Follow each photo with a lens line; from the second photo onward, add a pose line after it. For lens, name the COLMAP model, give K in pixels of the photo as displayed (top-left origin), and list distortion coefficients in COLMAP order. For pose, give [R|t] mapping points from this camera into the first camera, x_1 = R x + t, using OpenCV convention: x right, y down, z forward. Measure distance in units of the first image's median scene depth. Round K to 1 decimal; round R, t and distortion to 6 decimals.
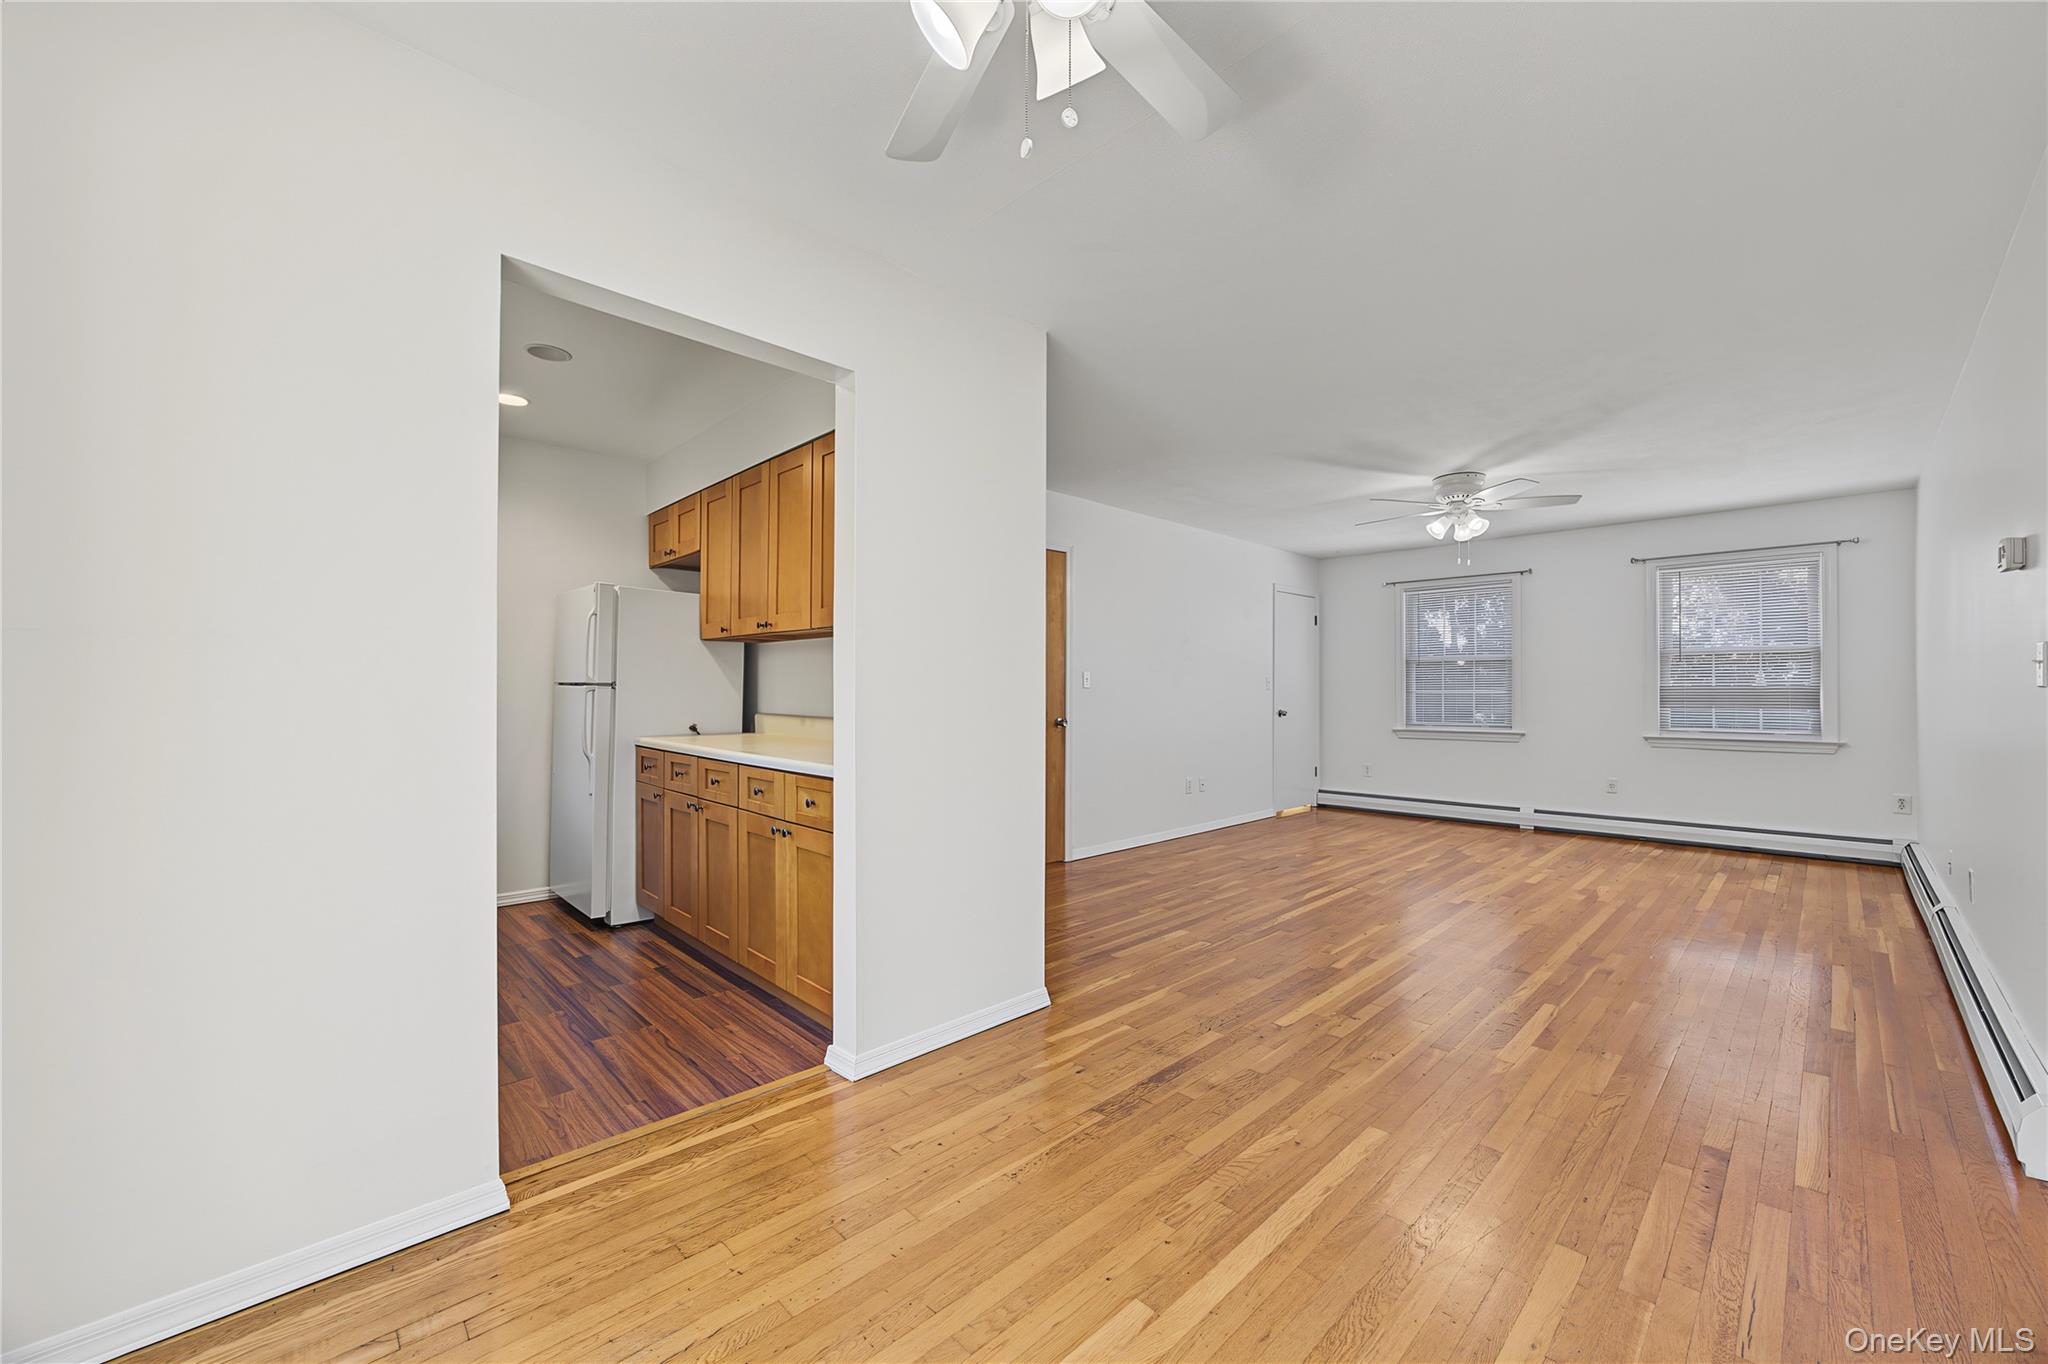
lens RADIAL K [[795.1, 0, 1040.4], [0, 795.1, 688.0], [0, 0, 1]] dist [-0.010191, 0.000323]
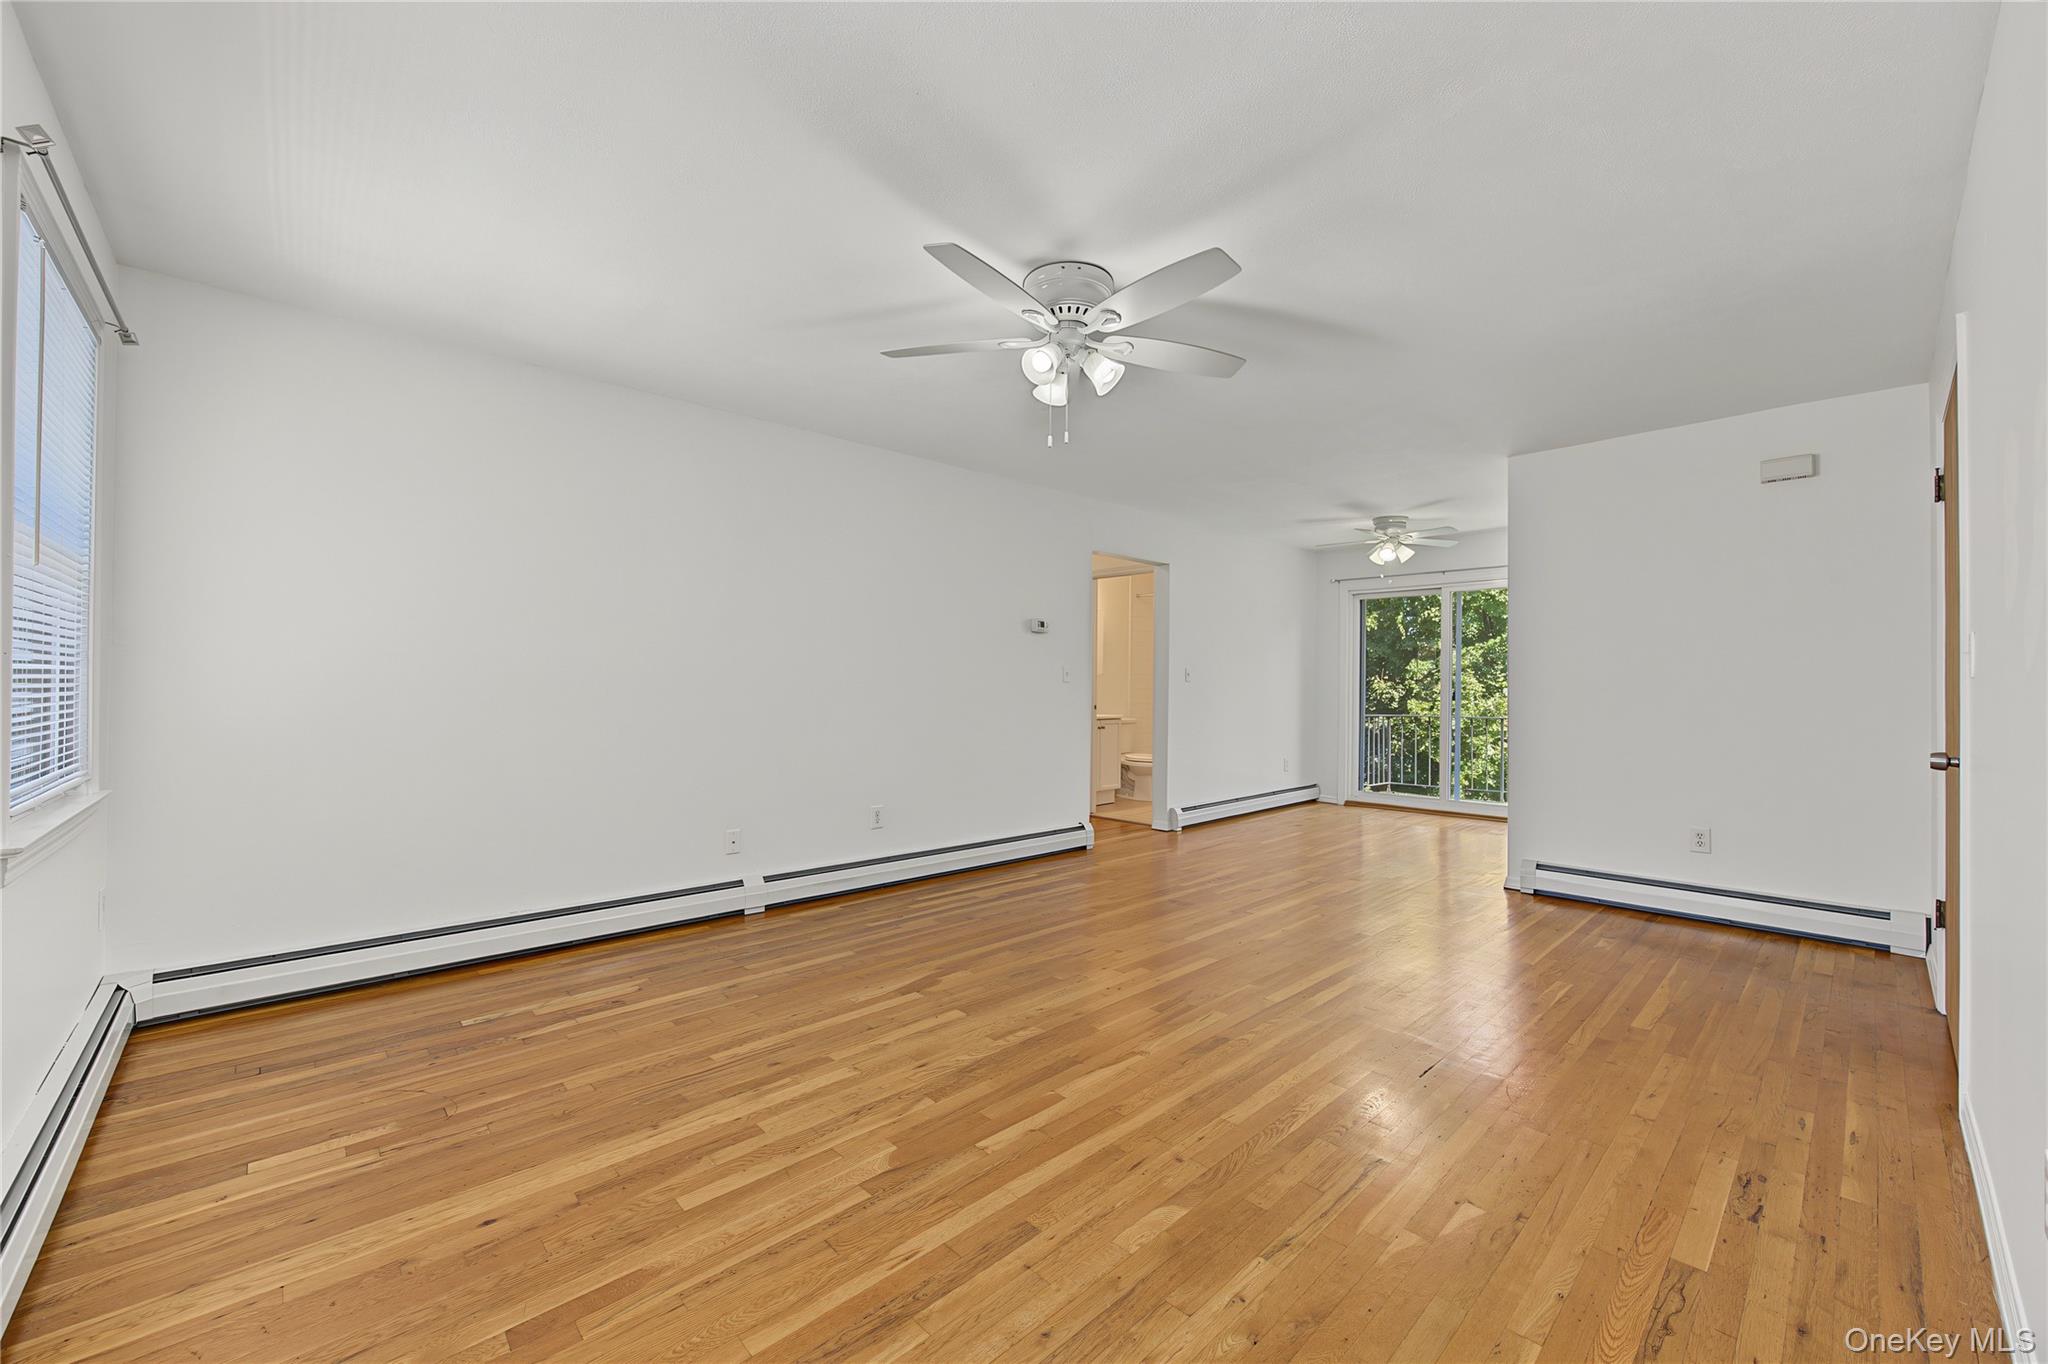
lens RADIAL K [[804.9, 0, 1035.5], [0, 804.9, 683.6], [0, 0, 1]] dist [-0.028369, 0.007126]
pose [[-0.999717, -0.007677, 0.022500, 0.623385], [-0.007847, 0.999941, -0.007474, 0.011513], [-0.022441, -0.007648, -0.999719, 1.787248]]
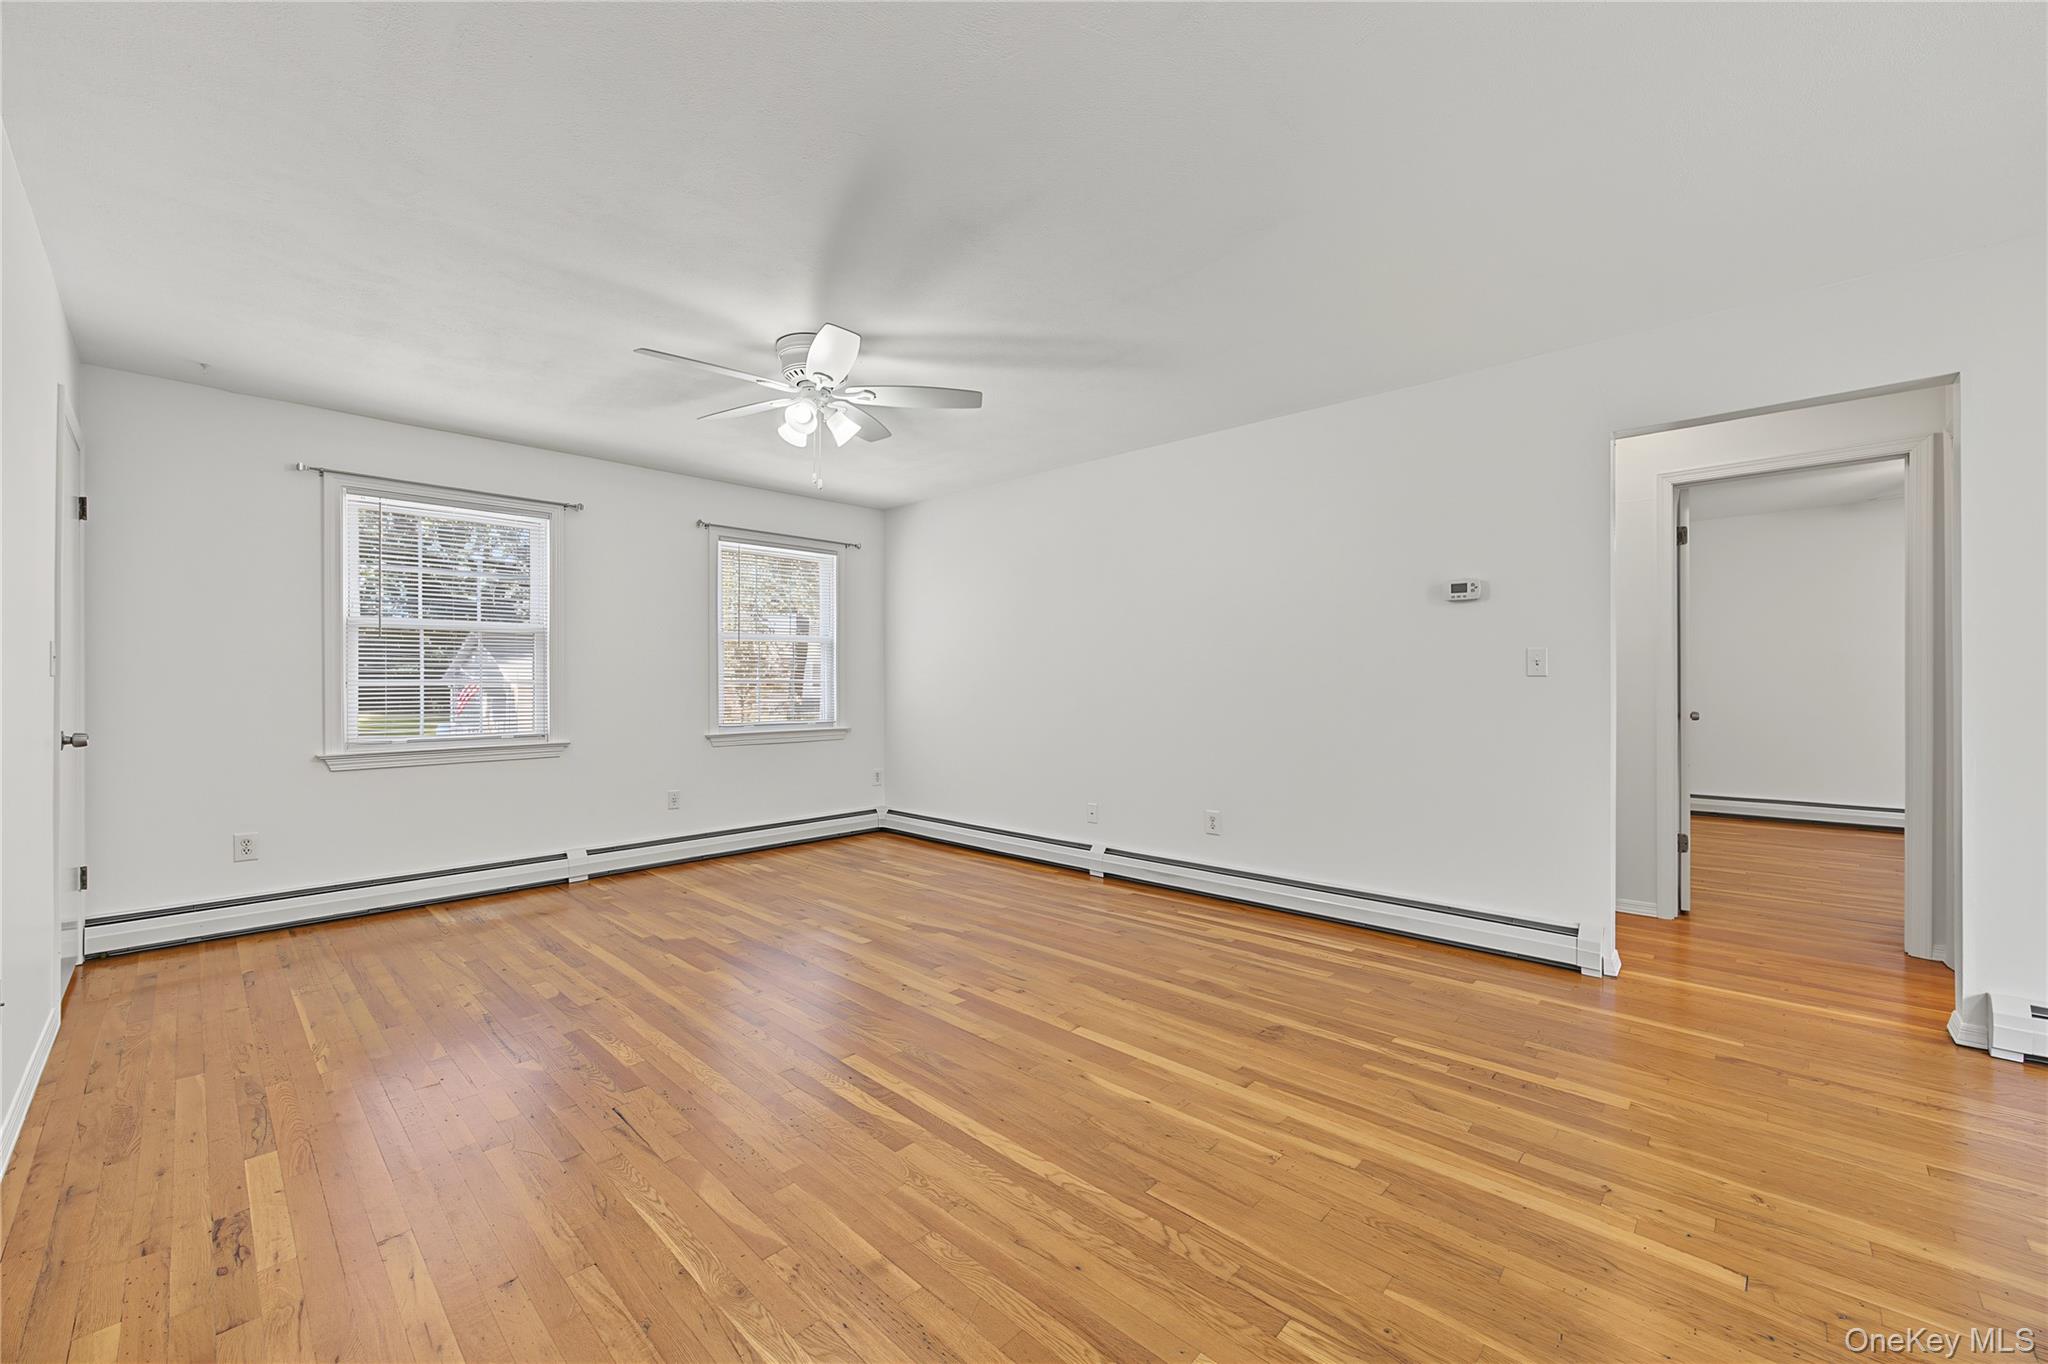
lens RADIAL K [[804.9, 0, 1035.5], [0, 804.9, 683.6], [0, 0, 1]] dist [-0.028369, 0.007126]
pose [[-0.038373, 0.000373, 0.999263, -0.144095], [-0.002079, 0.999998, -0.000454, 0.009038], [-0.999261, -0.002095, -0.038372, 0.983200]]
